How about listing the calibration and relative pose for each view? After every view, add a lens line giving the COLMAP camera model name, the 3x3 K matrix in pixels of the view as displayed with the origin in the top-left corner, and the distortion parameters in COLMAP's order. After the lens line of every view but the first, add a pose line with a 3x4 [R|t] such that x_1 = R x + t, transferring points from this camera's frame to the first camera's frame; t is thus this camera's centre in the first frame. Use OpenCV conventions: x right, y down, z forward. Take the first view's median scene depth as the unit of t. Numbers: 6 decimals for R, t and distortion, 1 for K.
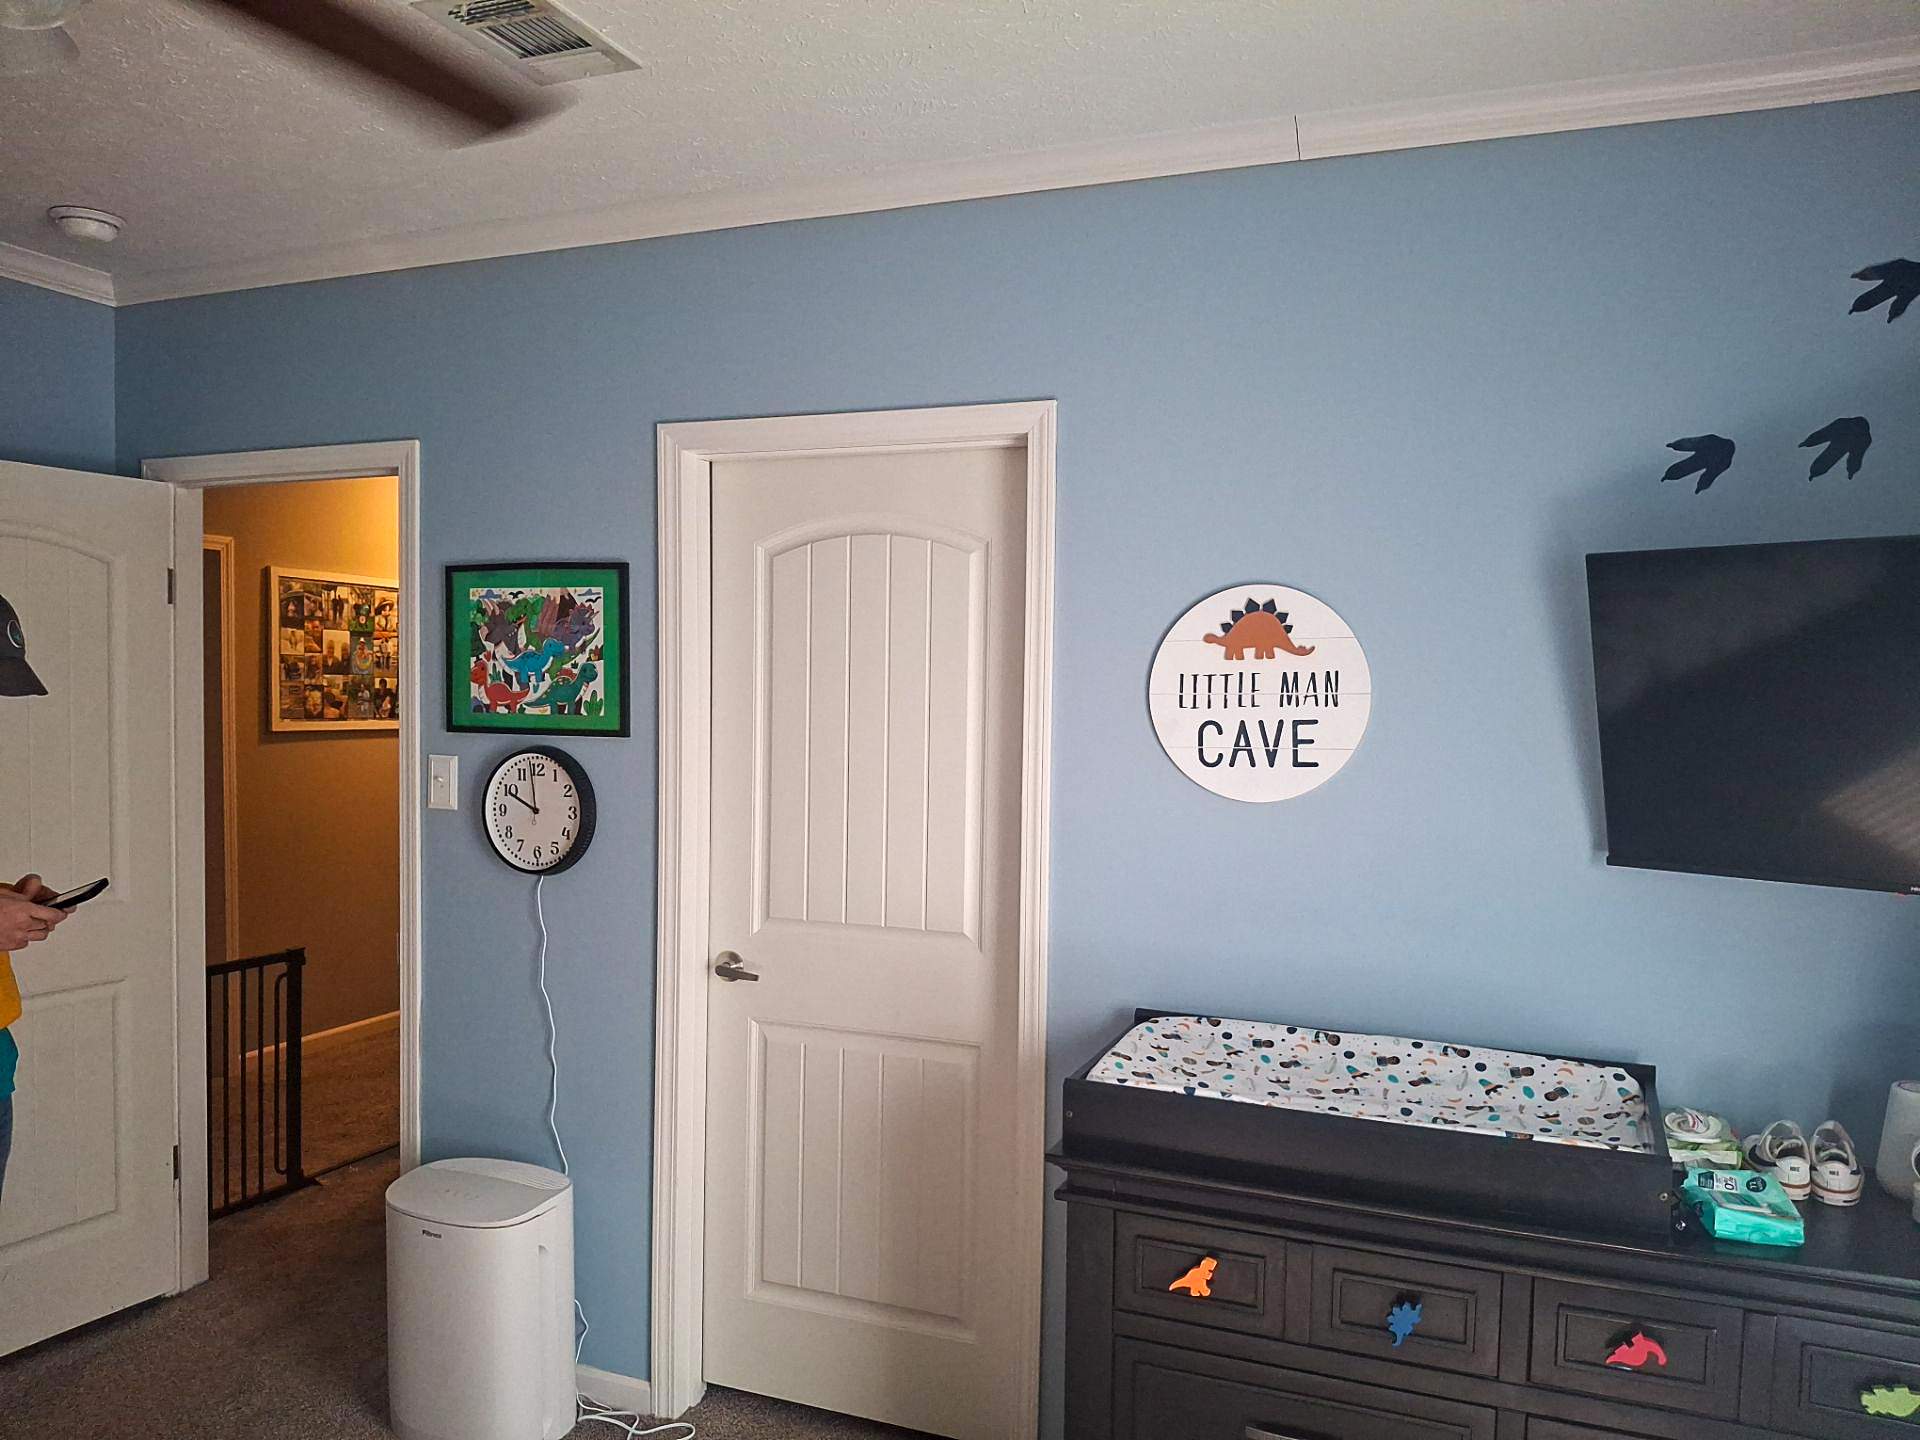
lens RADIAL K [[1434.8, 0, 930.0], [0, 1434.8, 713.9], [0, 0, 1]] dist [0.071064, -0.121584]
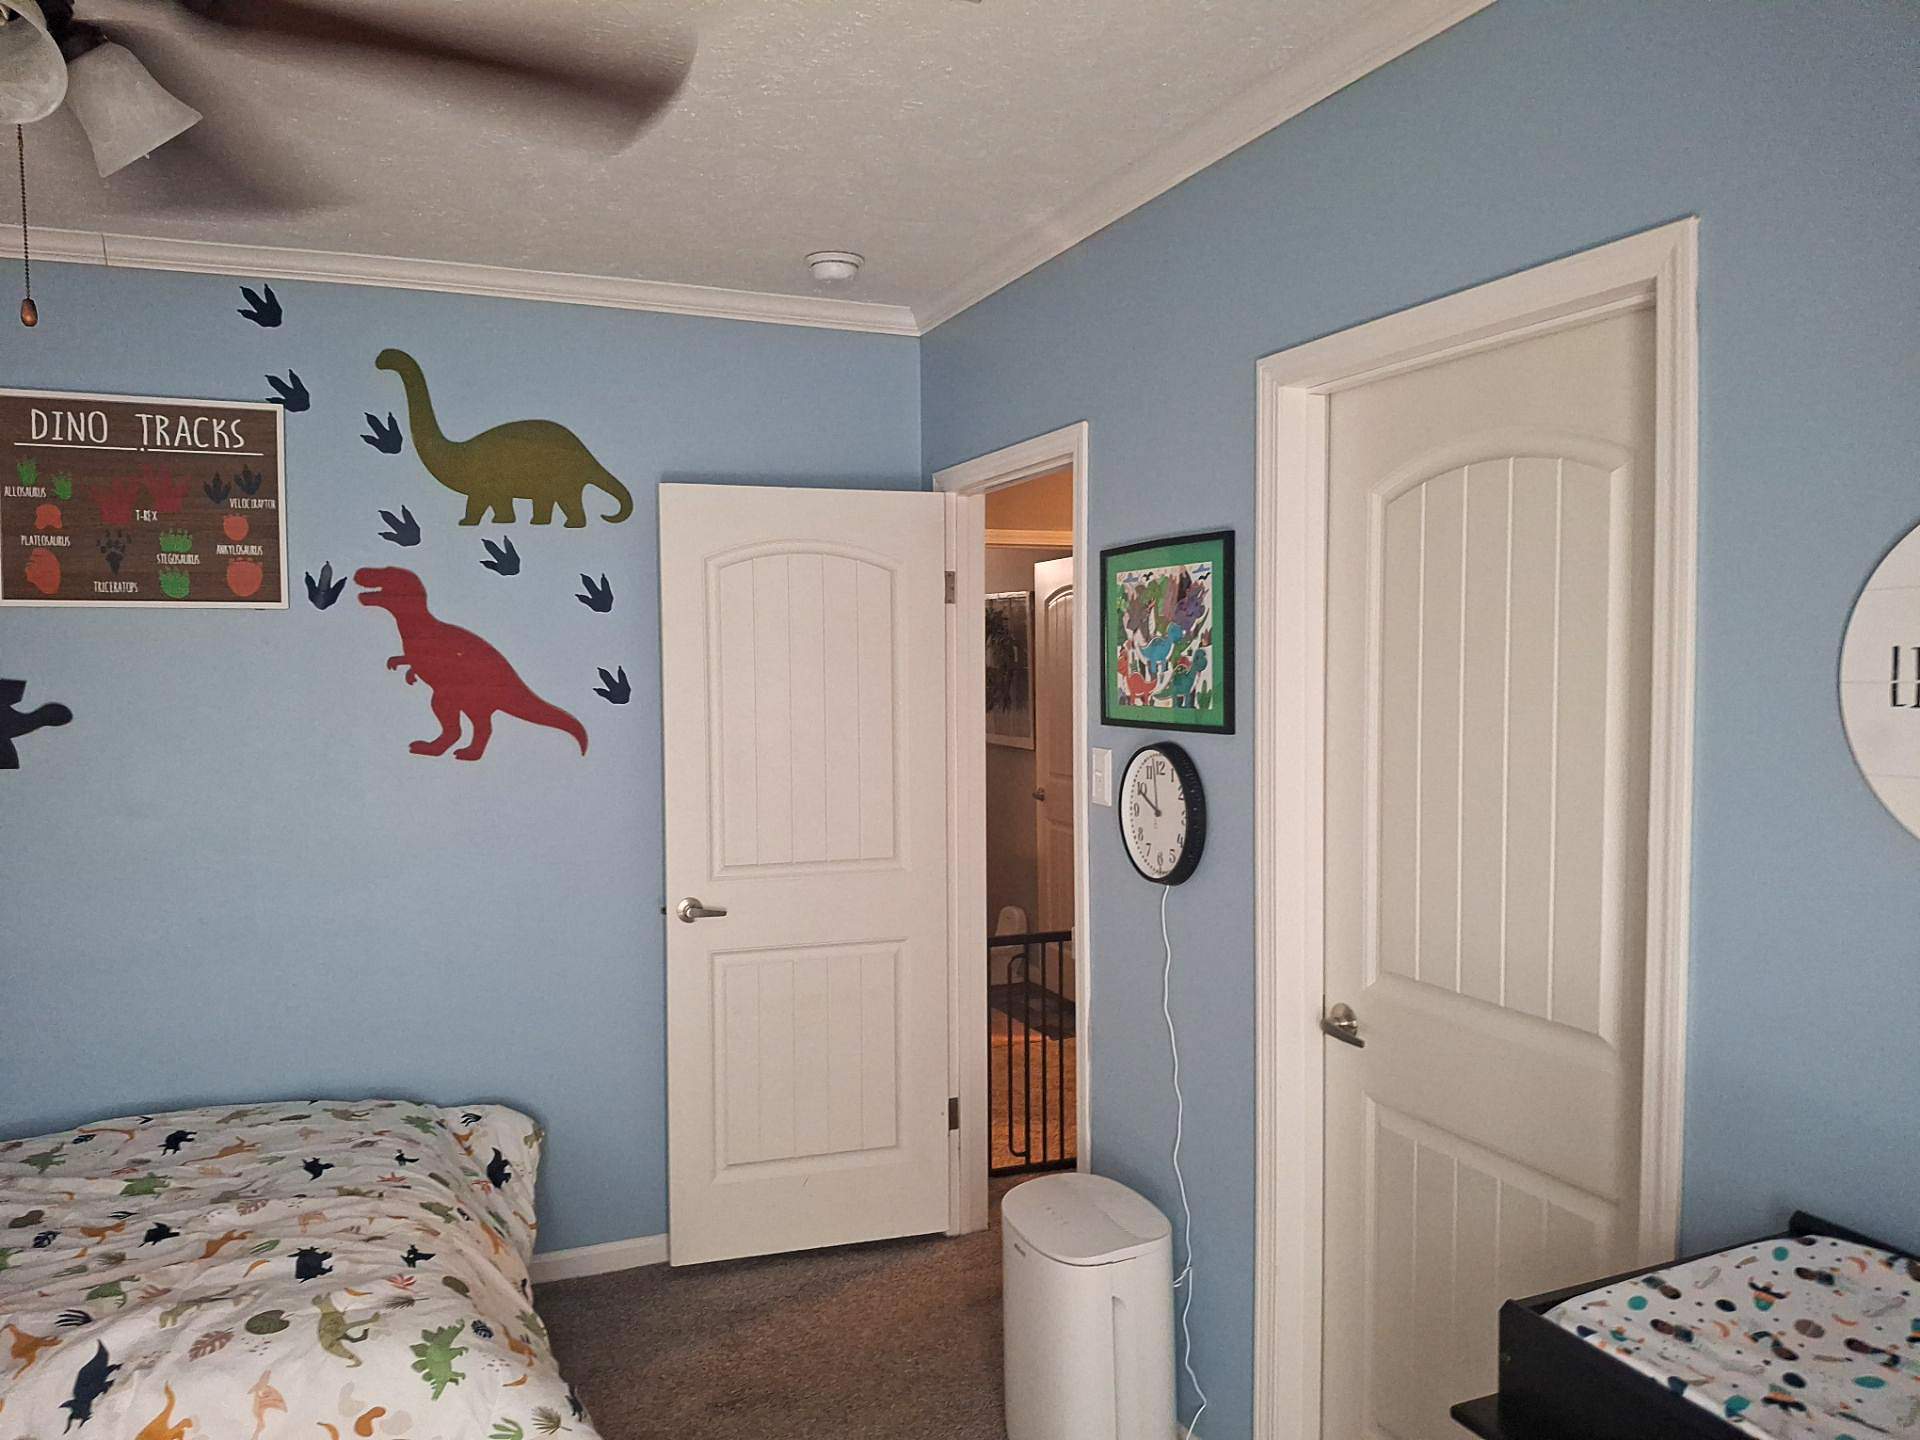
lens RADIAL K [[1409.4, 0, 930.3], [0, 1409.4, 729.9], [0, 0, 1]] dist [0.136644, -0.137572]
pose [[0.704012, 0.013712, -0.710056, 0.260516], [0.007478, 0.999615, 0.026719, -0.010338], [0.710149, -0.024121, 0.703639, 0.271561]]
